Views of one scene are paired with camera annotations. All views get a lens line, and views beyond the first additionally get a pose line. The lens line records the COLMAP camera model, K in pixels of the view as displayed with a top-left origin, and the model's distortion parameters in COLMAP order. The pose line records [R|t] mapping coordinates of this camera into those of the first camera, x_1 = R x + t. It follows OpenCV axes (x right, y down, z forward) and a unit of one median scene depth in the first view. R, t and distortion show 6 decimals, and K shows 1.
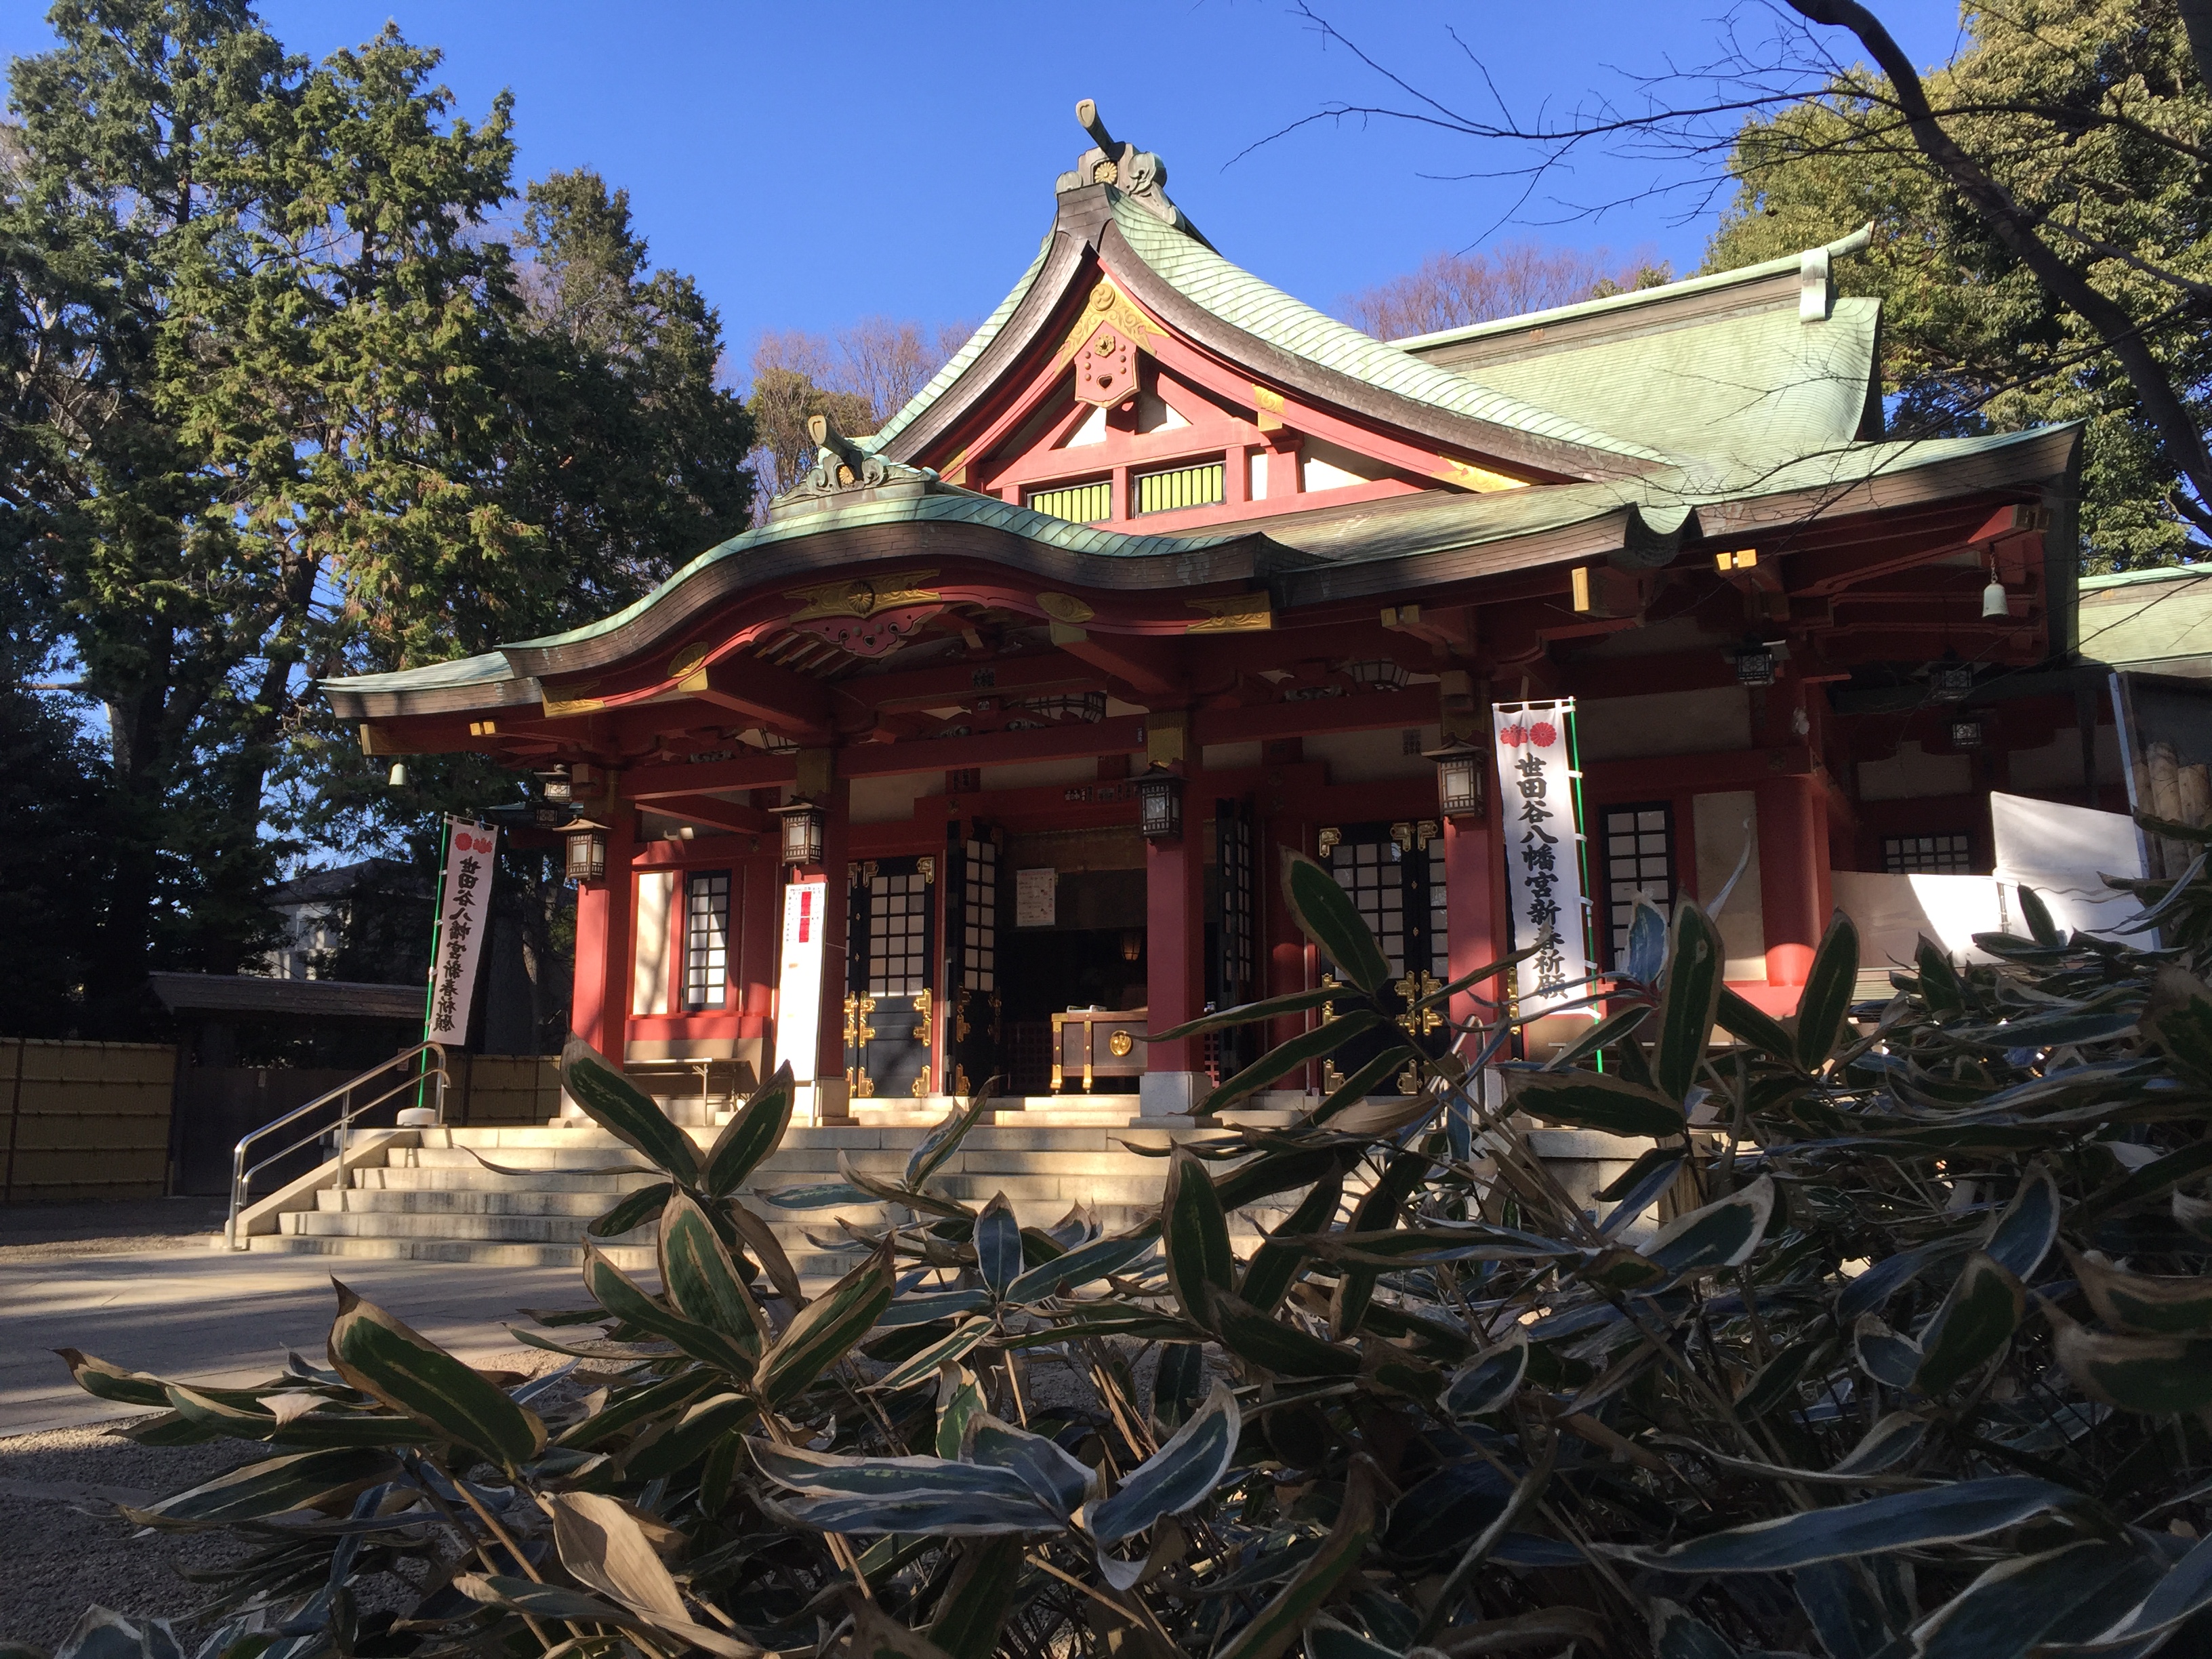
lens RADIAL K [[1876.6, 0, 1100.0], [0, 1876.6, 820.5], [0, 0, 1]] dist [0.049157, -0.079513]
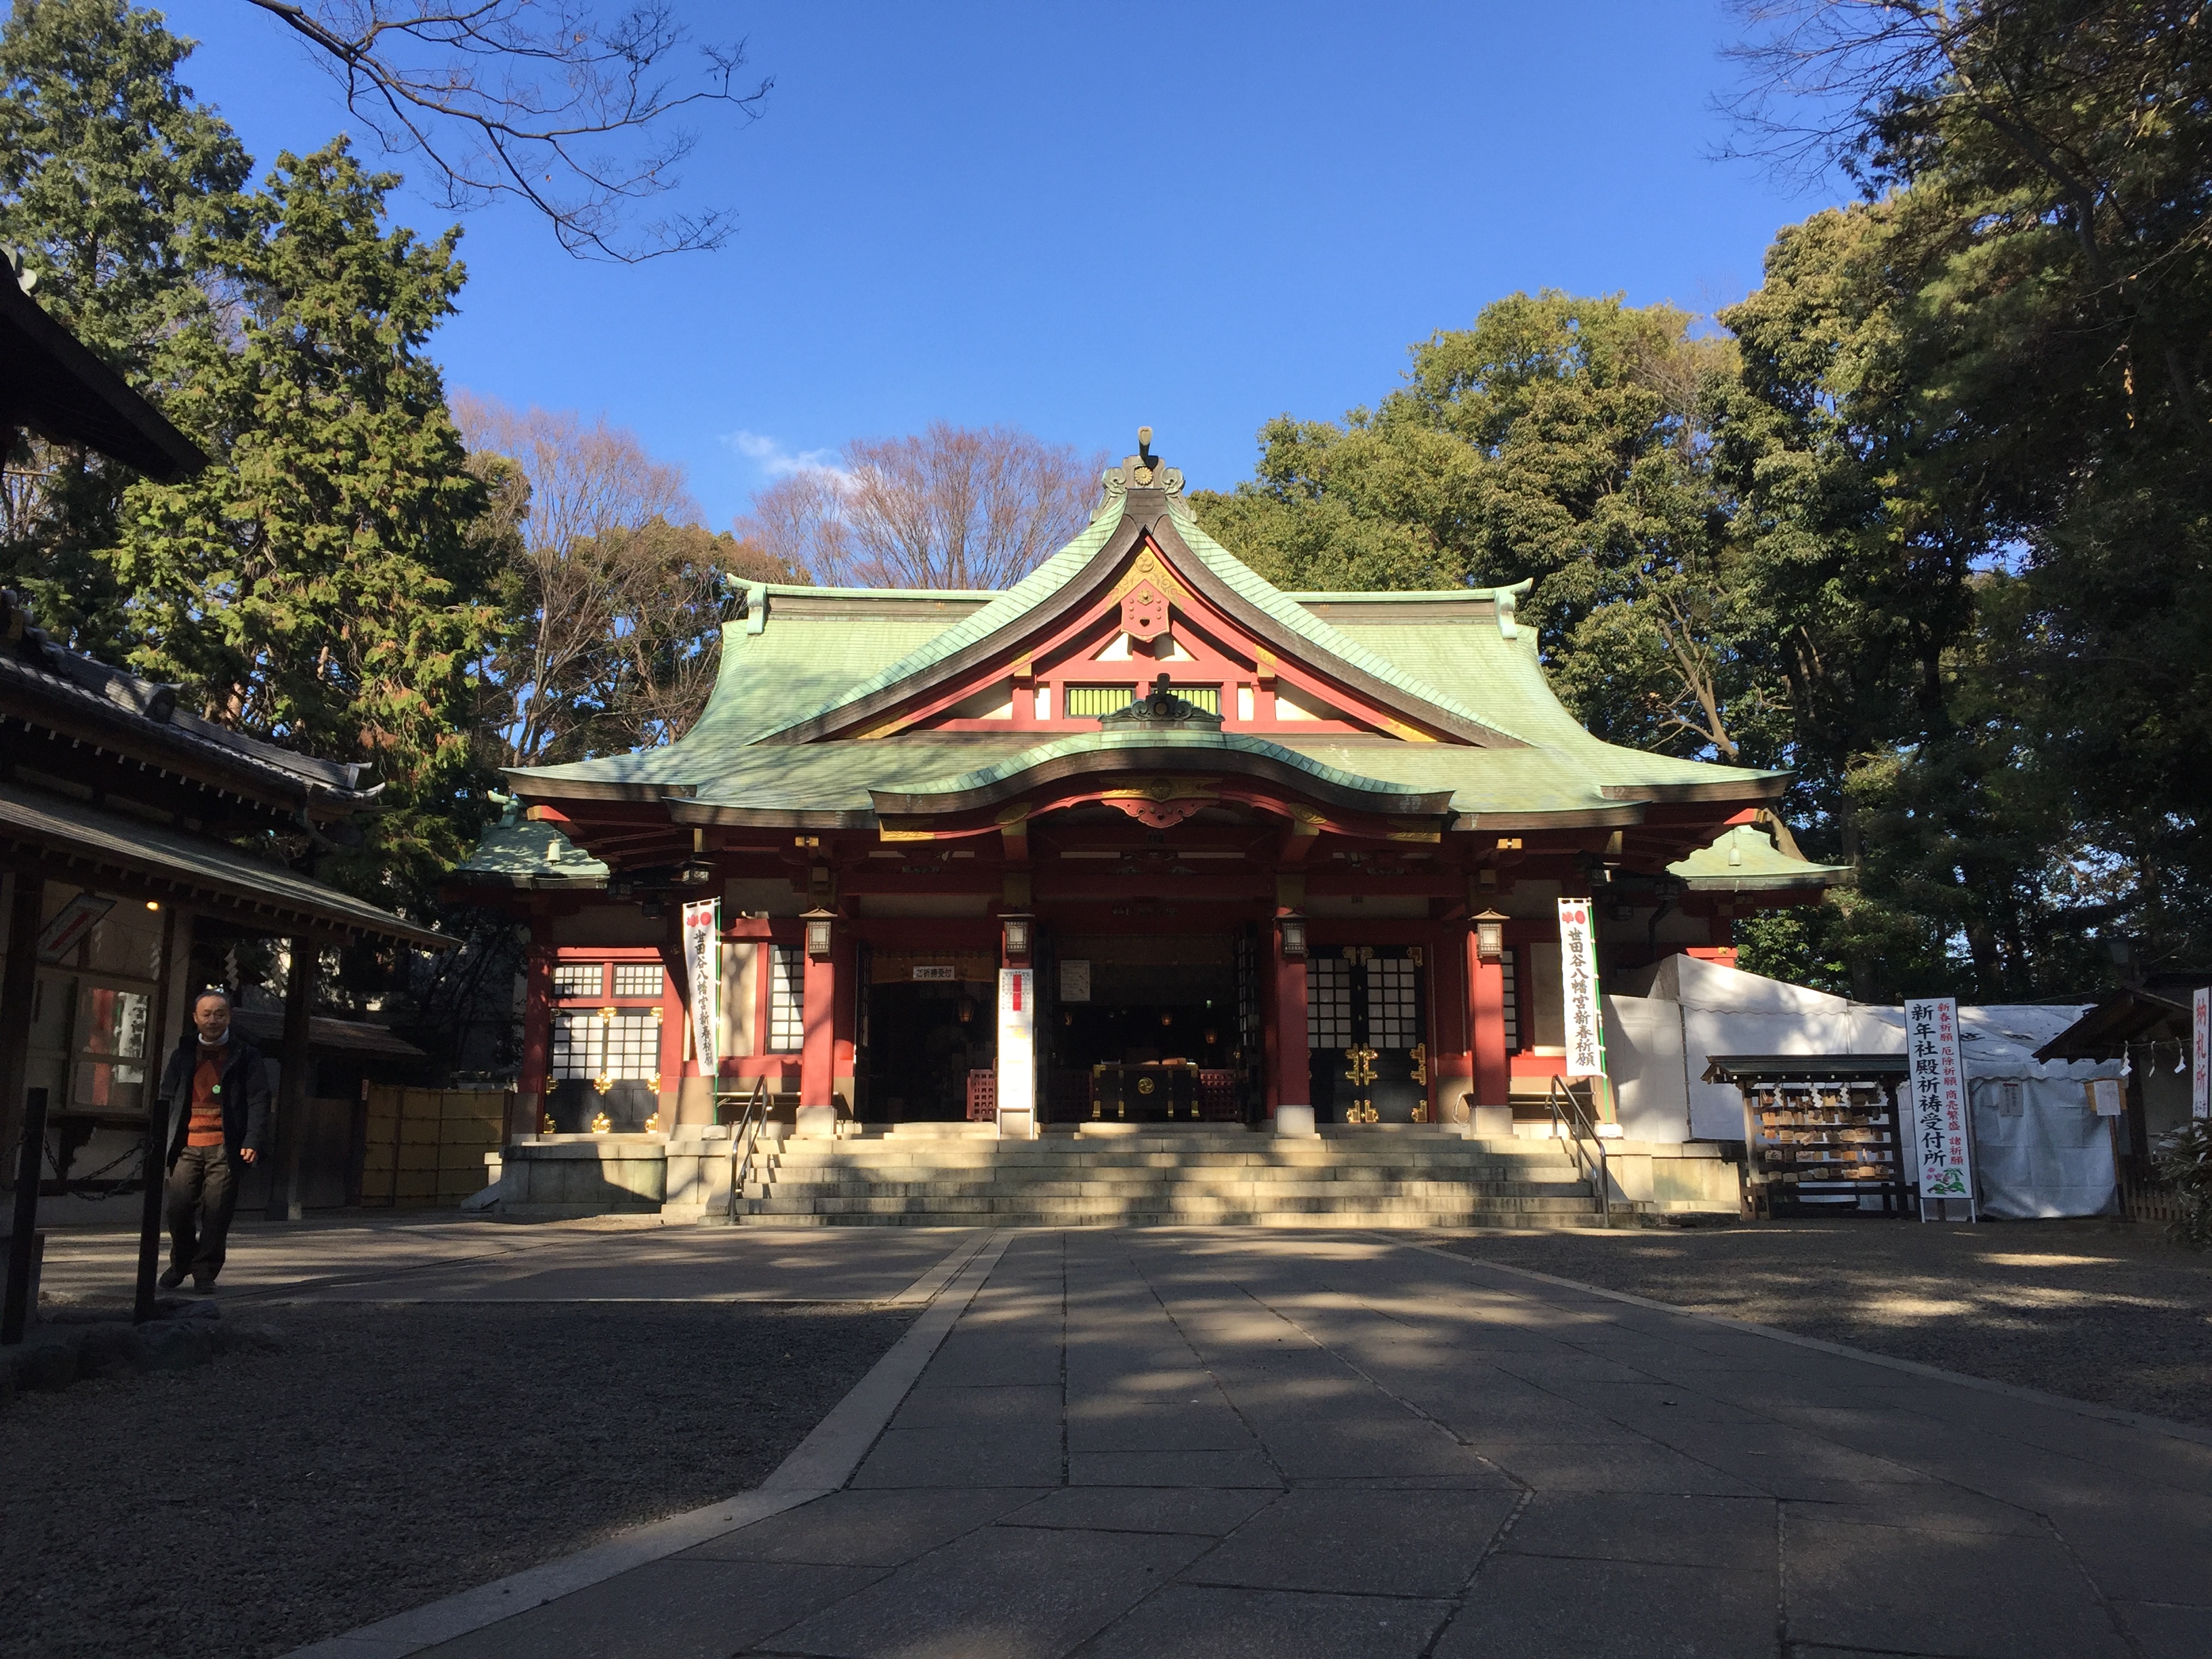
lens RADIAL K [[1876.6, 0, 1100.0], [0, 1876.6, 820.5], [0, 0, 1]] dist [0.049157, -0.079513]
pose [[0.878291, 0.091338, 0.469320, -0.691402], [-0.076061, 0.995775, -0.051455, -0.007280], [-0.472037, 0.009495, 0.881528, -0.243200]]
